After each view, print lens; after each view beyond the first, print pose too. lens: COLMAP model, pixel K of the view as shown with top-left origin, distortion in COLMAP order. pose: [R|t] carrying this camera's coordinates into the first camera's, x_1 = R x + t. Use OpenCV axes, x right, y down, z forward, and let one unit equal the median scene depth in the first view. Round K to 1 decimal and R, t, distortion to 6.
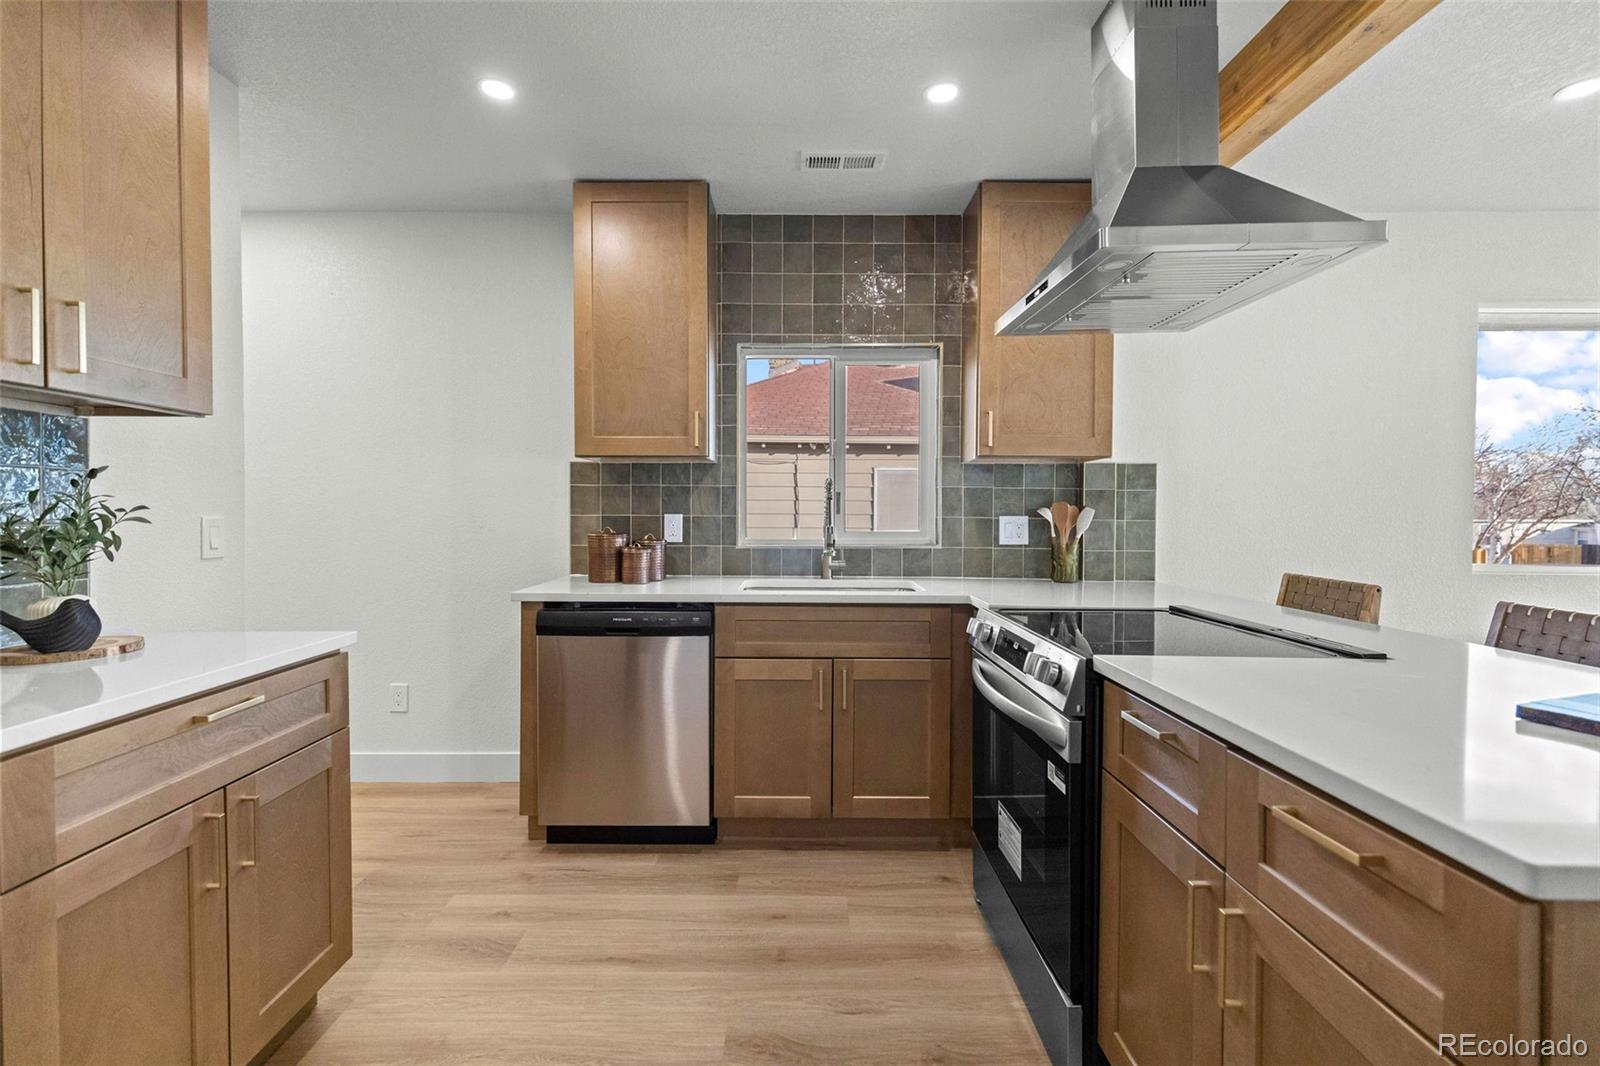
lens RADIAL K [[706.9, 0, 799.1], [0, 706.9, 525.5], [0, 0, 1]] dist [-0.000066, 0.000158]
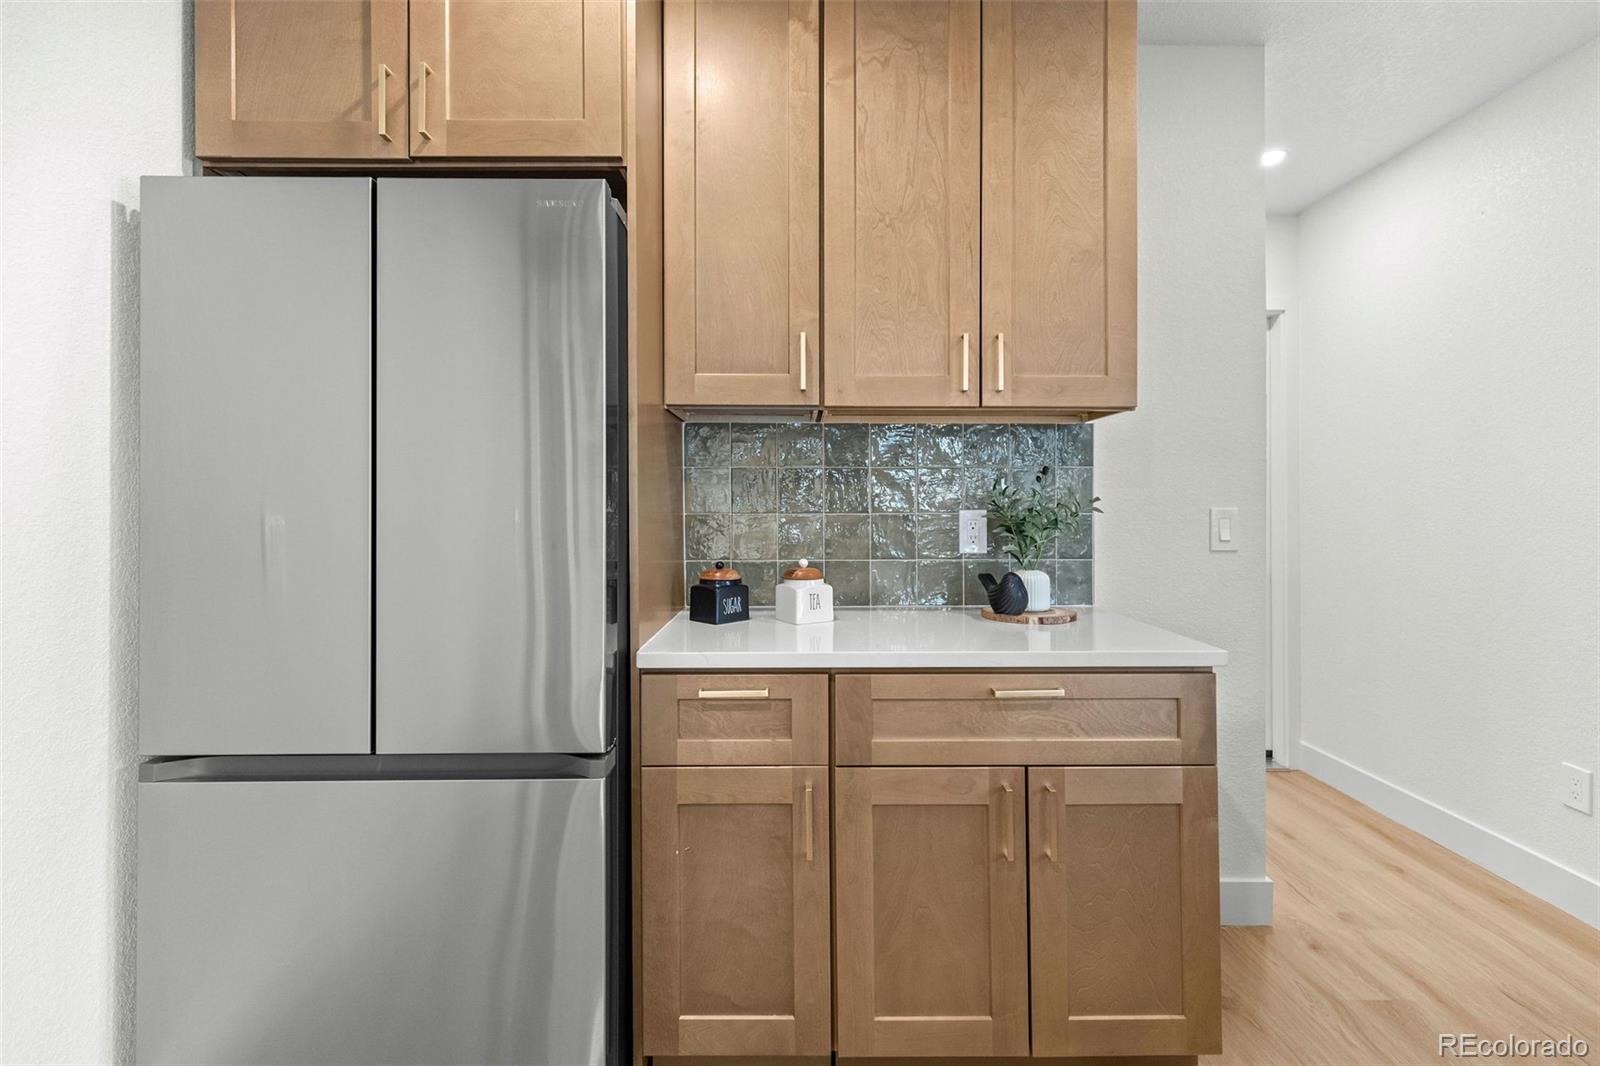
lens RADIAL K [[713.1, 0, 794.8], [0, 713.1, 502.6], [0, 0, 1]] dist [0.003173, 0.000462]
pose [[-0.002655, -0.003620, -0.999990, 0.186393], [-0.018910, 0.999815, -0.003569, -0.006253], [0.999818, 0.018900, -0.002722, 0.511571]]
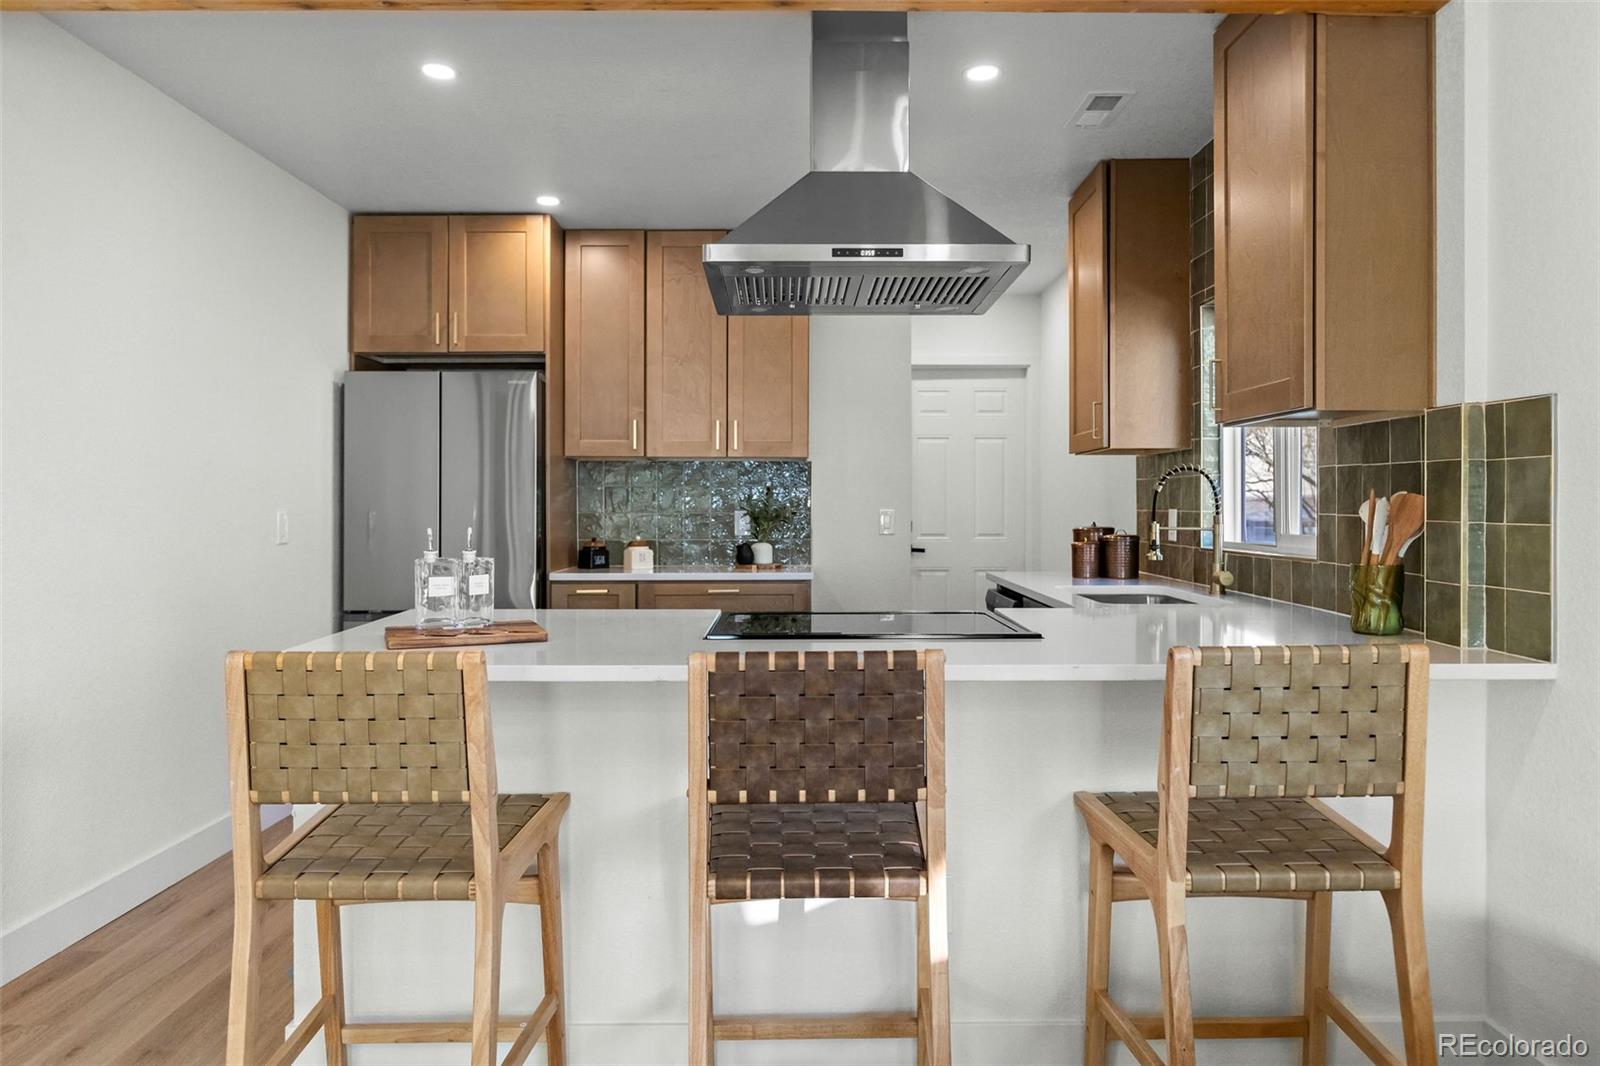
lens RADIAL K [[1061.0, 0, 797.9], [0, 1061.0, 505.3], [0, 0, 1]] dist [-0.018243, 0.001398]
pose [[0.000136, -0.002955, -0.999996, 2.083985], [-0.020098, 0.999794, -0.002957, -0.013543], [0.999798, 0.020098, 0.000077, 0.963950]]
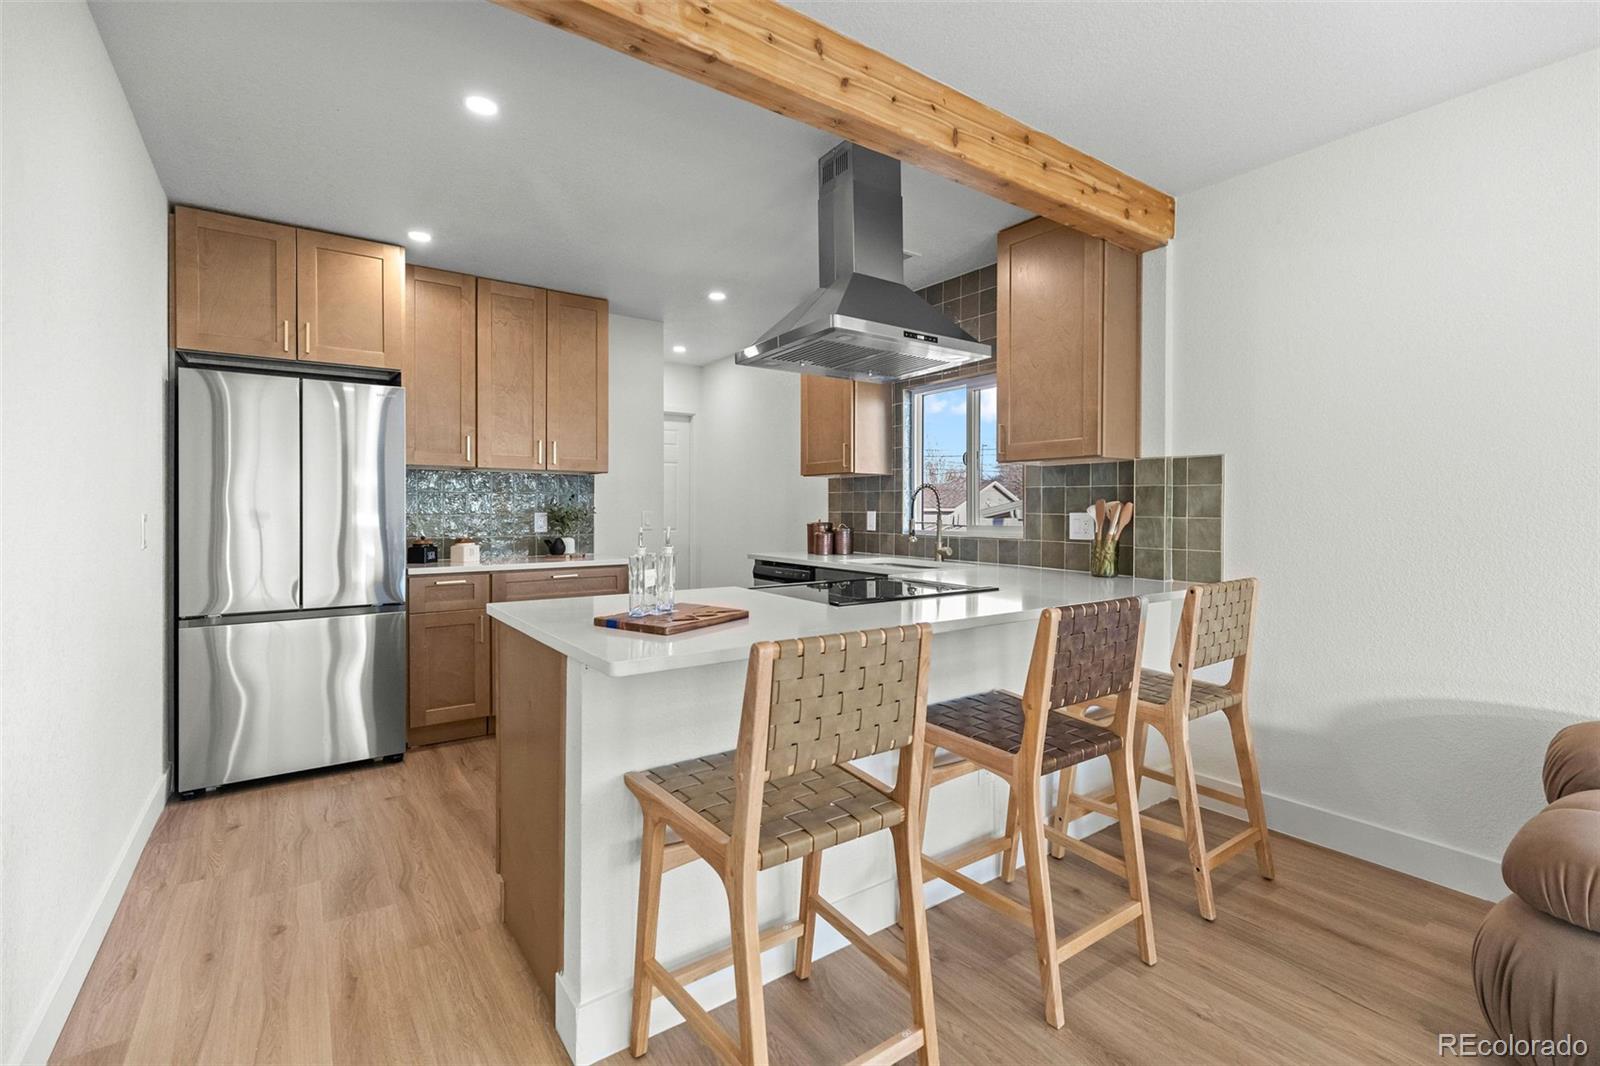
lens RADIAL K [[717.1, 0, 796.6], [0, 717.1, 511.2], [0, 0, 1]] dist [0.002157, 0.000227]
pose [[0.575356, -0.001177, -0.817902, 1.696813], [-0.016185, 0.999787, -0.012824, 0.009195], [0.817743, 0.020616, 0.575215, 0.056143]]
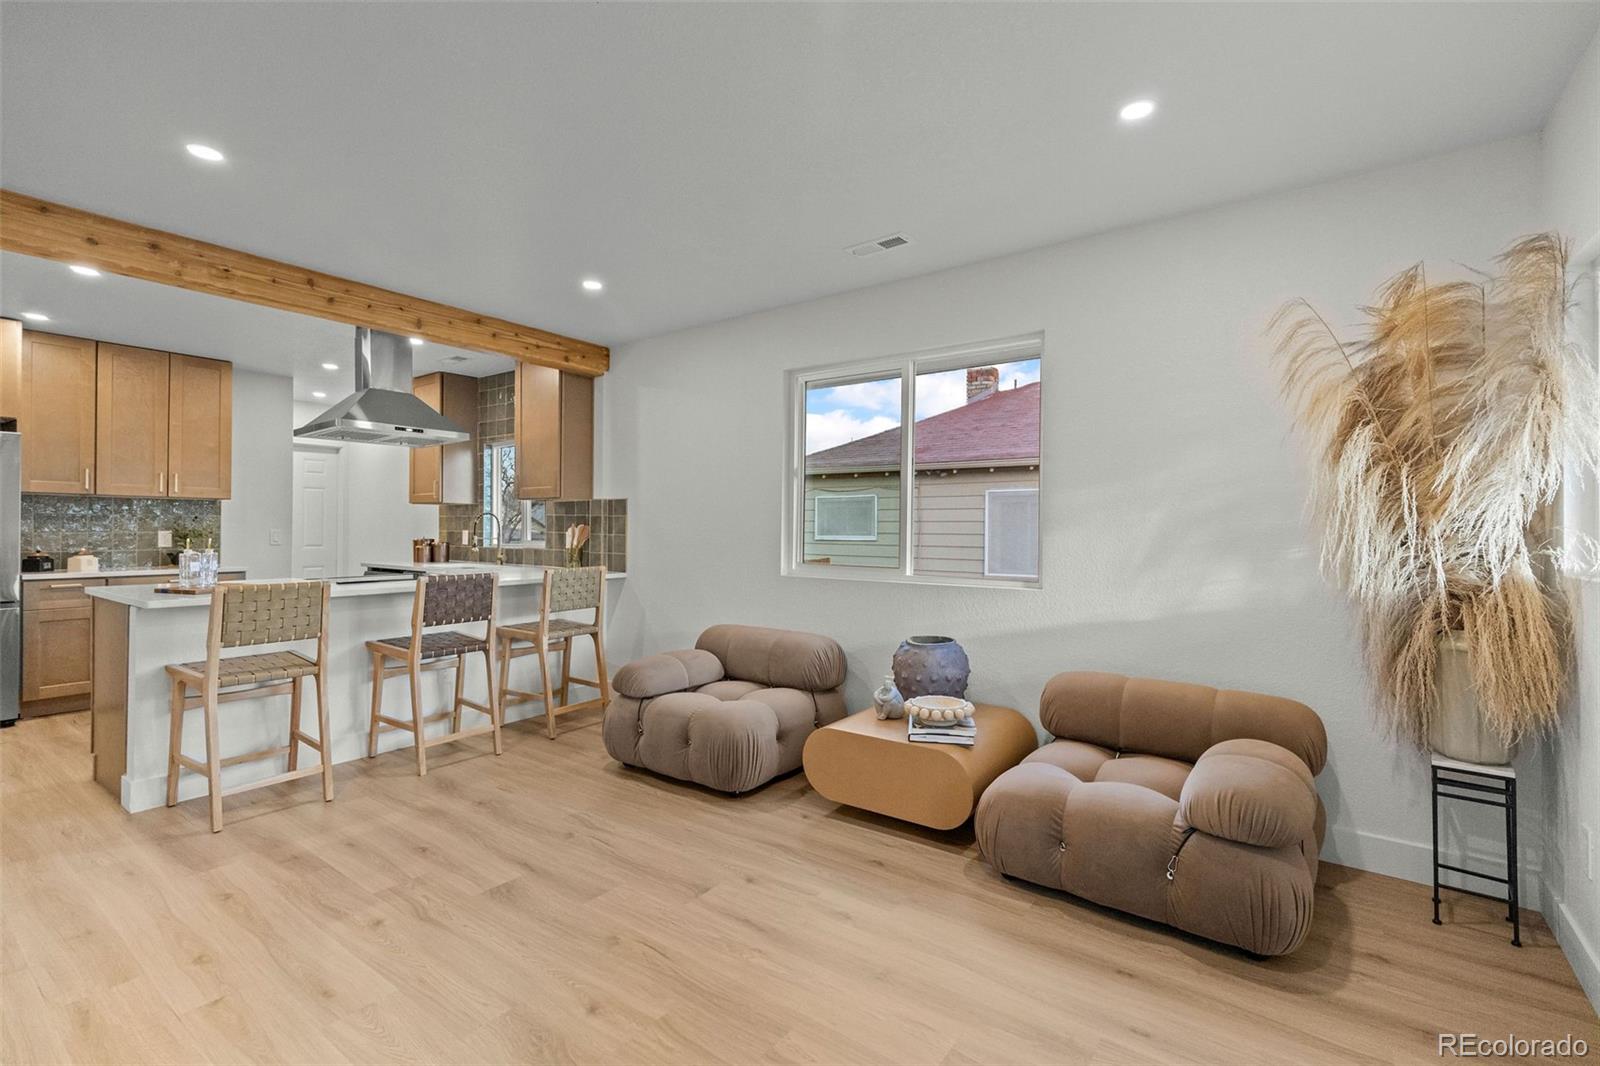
lens RADIAL K [[706.9, 0, 799.1], [0, 706.9, 525.5], [0, 0, 1]] dist [-0.000066, 0.000158]
pose [[0.812220, -0.003366, -0.583341, 3.148957], [-0.013505, 0.999607, -0.024572, 0.011120], [0.583195, 0.027836, 0.811855, -0.110099]]
